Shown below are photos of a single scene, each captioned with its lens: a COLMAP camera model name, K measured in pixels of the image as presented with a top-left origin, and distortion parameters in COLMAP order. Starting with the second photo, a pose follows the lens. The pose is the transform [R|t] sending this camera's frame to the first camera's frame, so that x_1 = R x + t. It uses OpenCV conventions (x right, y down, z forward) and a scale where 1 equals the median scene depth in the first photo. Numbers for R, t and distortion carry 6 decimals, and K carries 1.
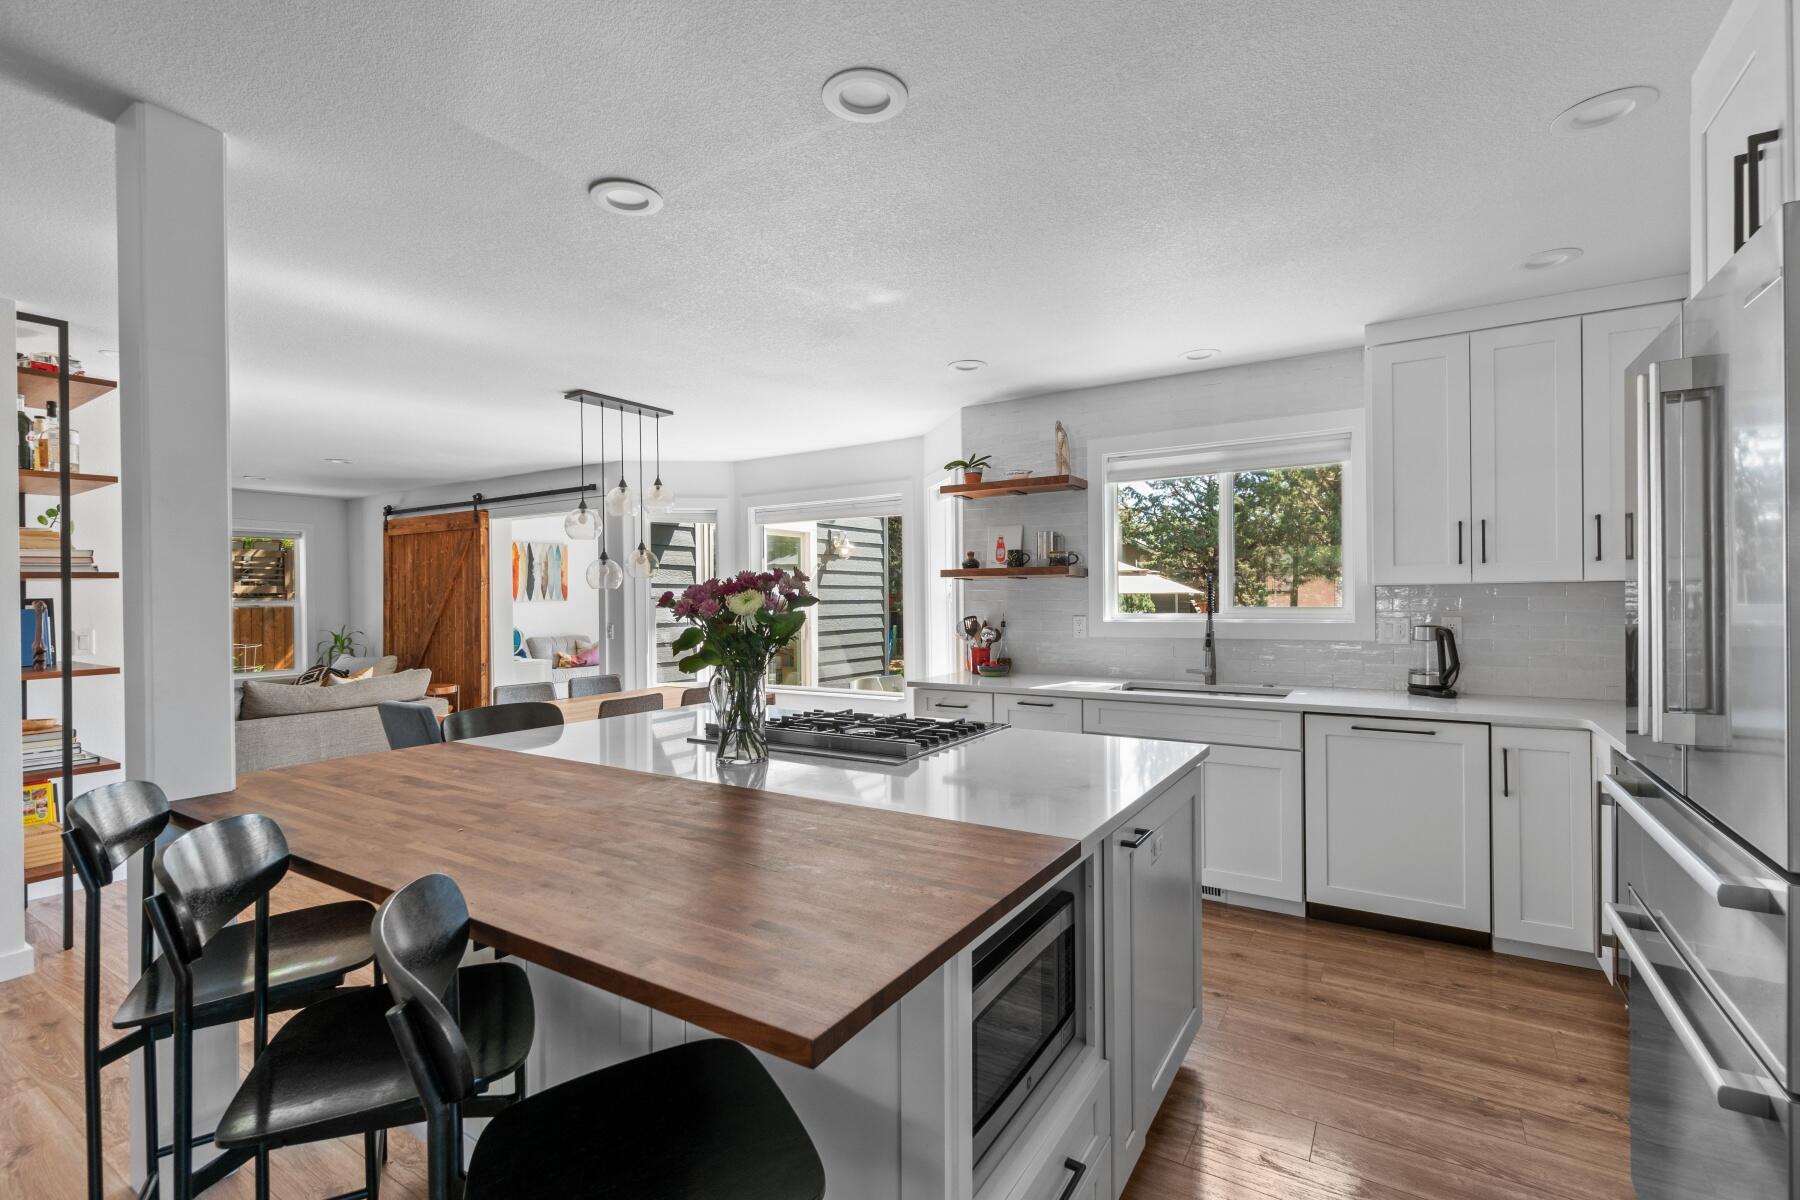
lens RADIAL K [[804.6, 0, 908.8], [0, 804.6, 599.0], [0, 0, 1]] dist [-0.002724, -0.000291]
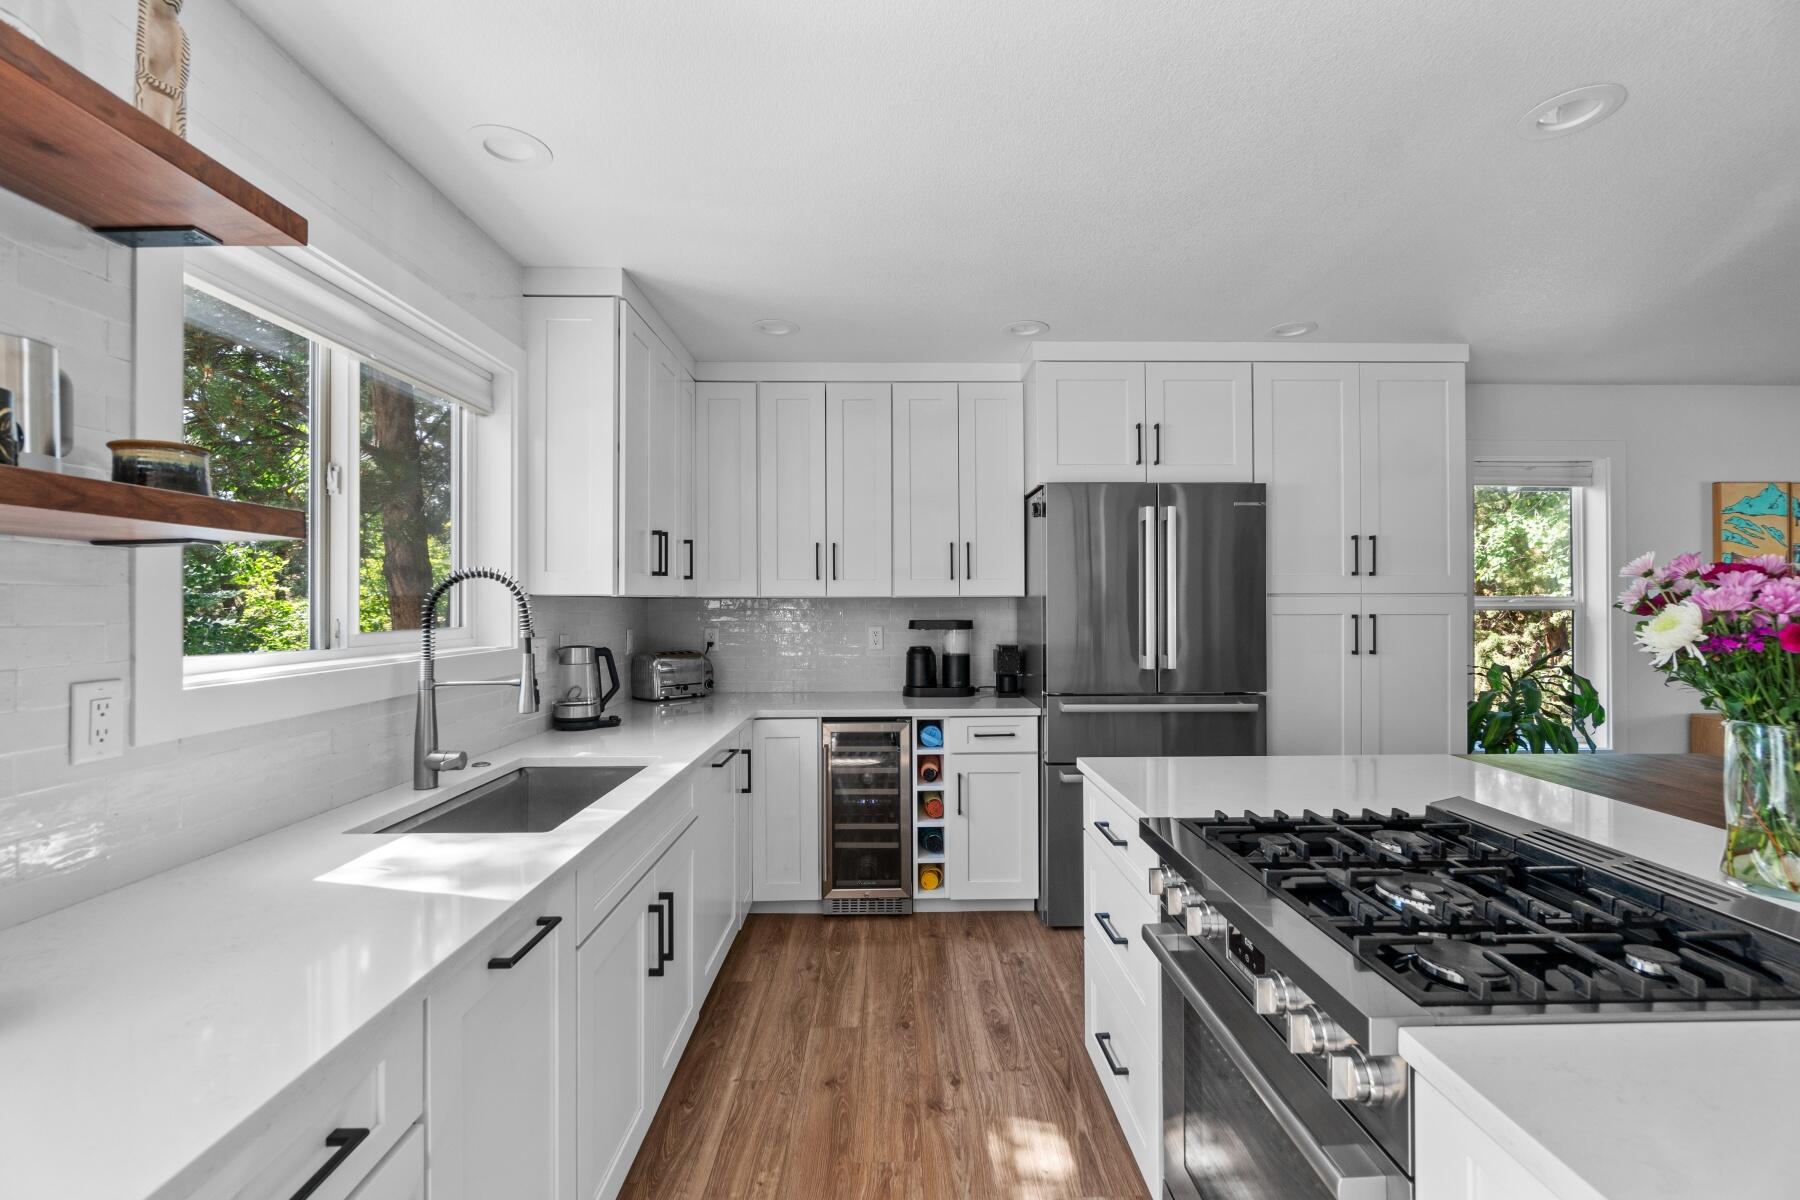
lens RADIAL K [[770.7, 0, 900.0], [0, 770.7, 600.0], [0, 0, 1]] dist [-0.001072, 0.000118]
pose [[-0.540139, 0.017068, 0.841403, -0.163482], [0.013124, 0.999844, -0.011857, 0.000139], [-0.841474, 0.004638, -0.540278, 0.906743]]
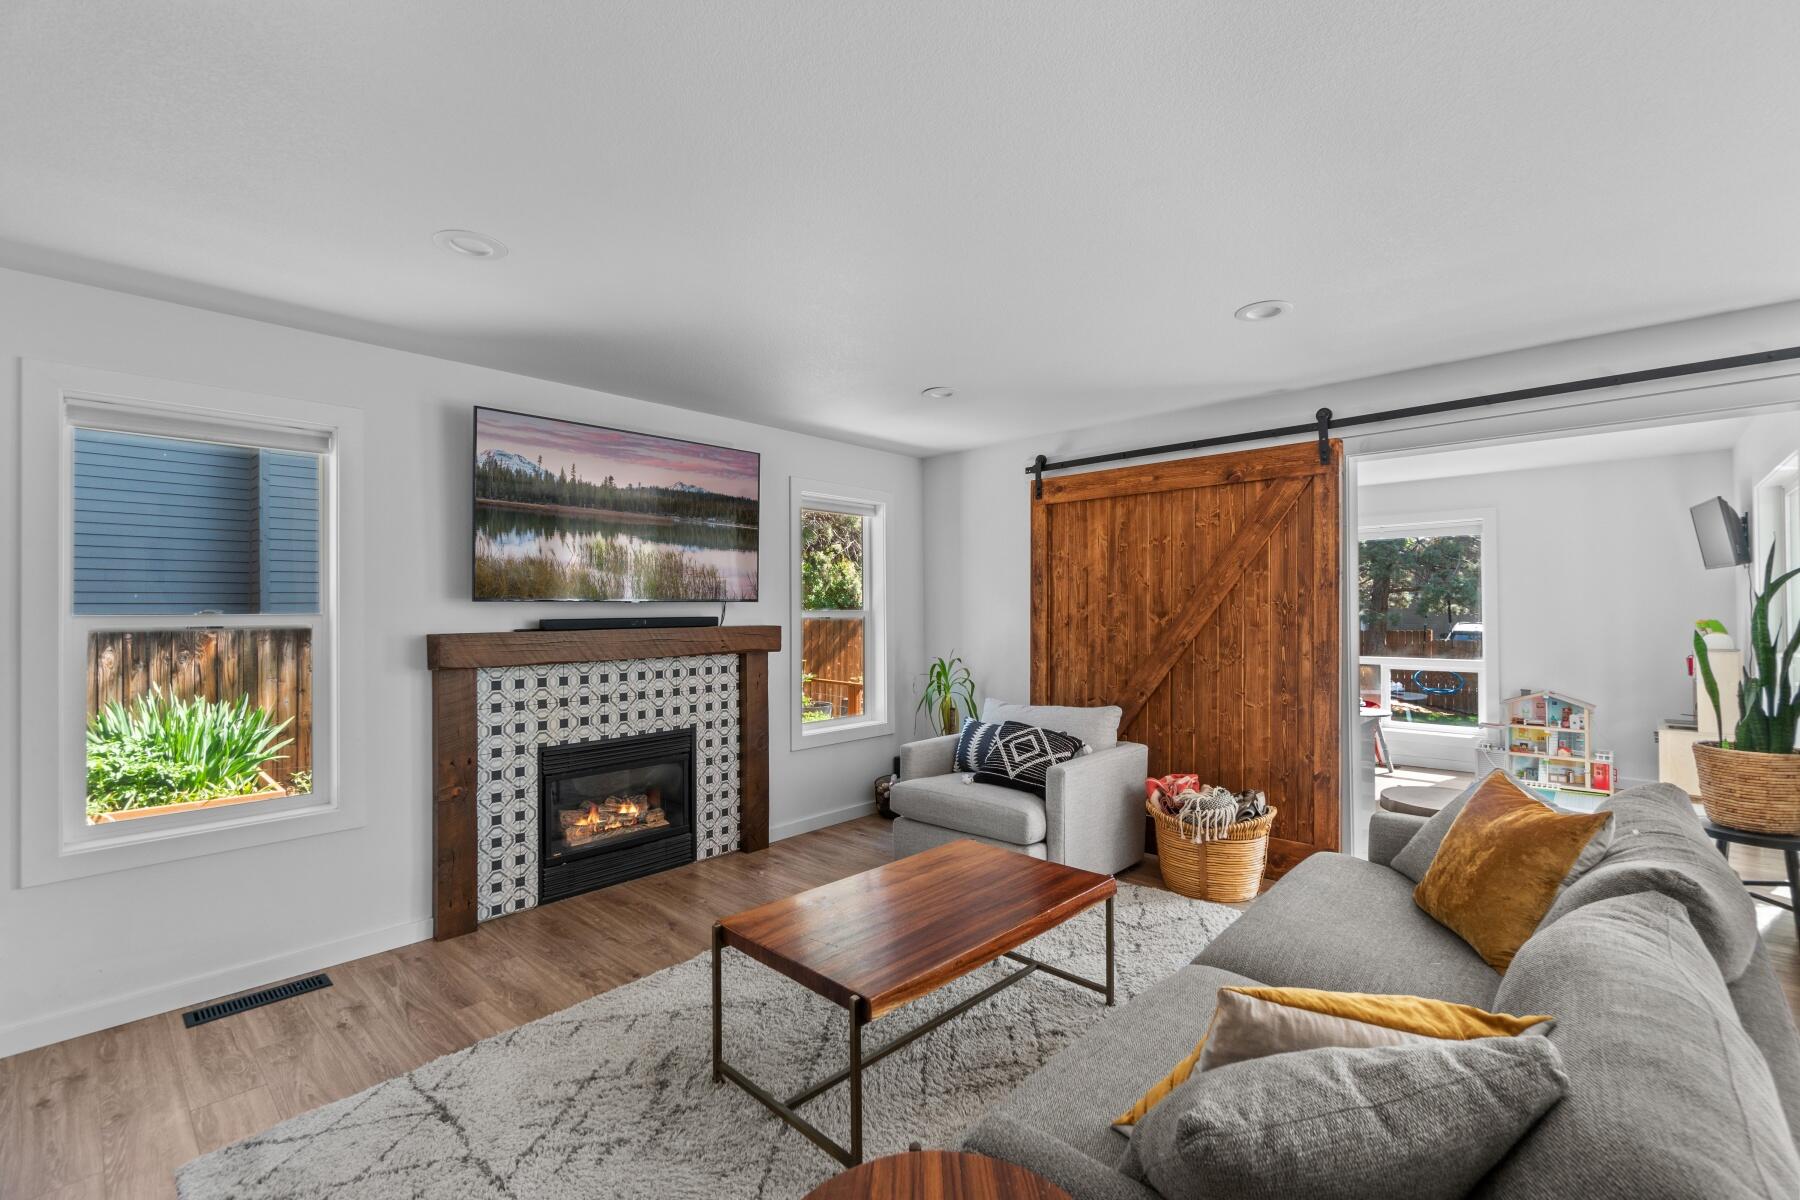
lens RADIAL K [[776.5, 0, 905.9], [0, 776.5, 606.7], [0, 0, 1]] dist [-0.000962, 0.000088]
pose [[0.981875, 0.003074, -0.189507, -1.190407], [-0.004579, 0.999961, -0.007506, 0.008624], [0.189476, 0.008238, 0.981851, 0.740851]]
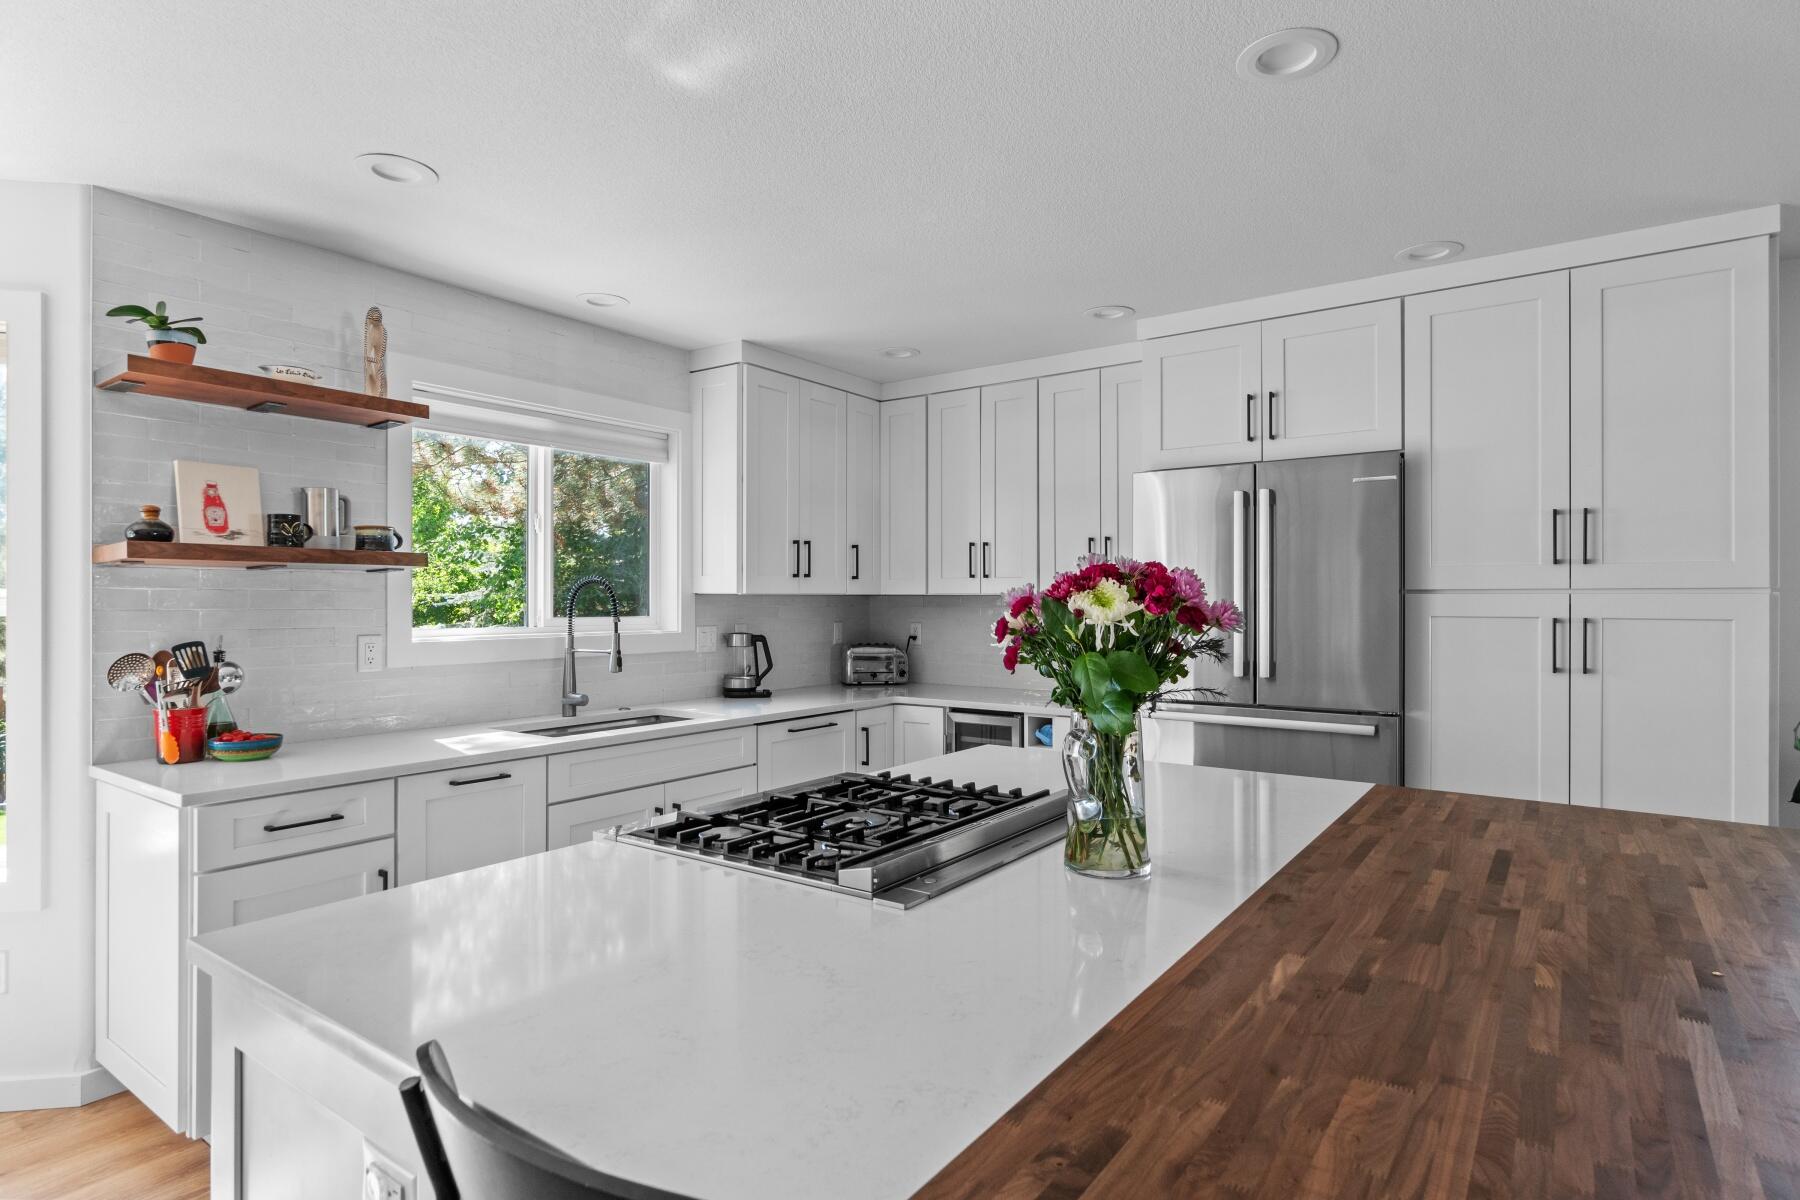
lens RADIAL K [[940.8, 0, 903.6], [0, 940.8, 604.7], [0, 0, 1]] dist [0.000659, 0.001338]
pose [[0.067820, 0.007812, 0.997667, -0.468835], [0.003792, 0.999960, -0.008088, 0.005572], [-0.997690, 0.004332, 0.067788, 0.548223]]
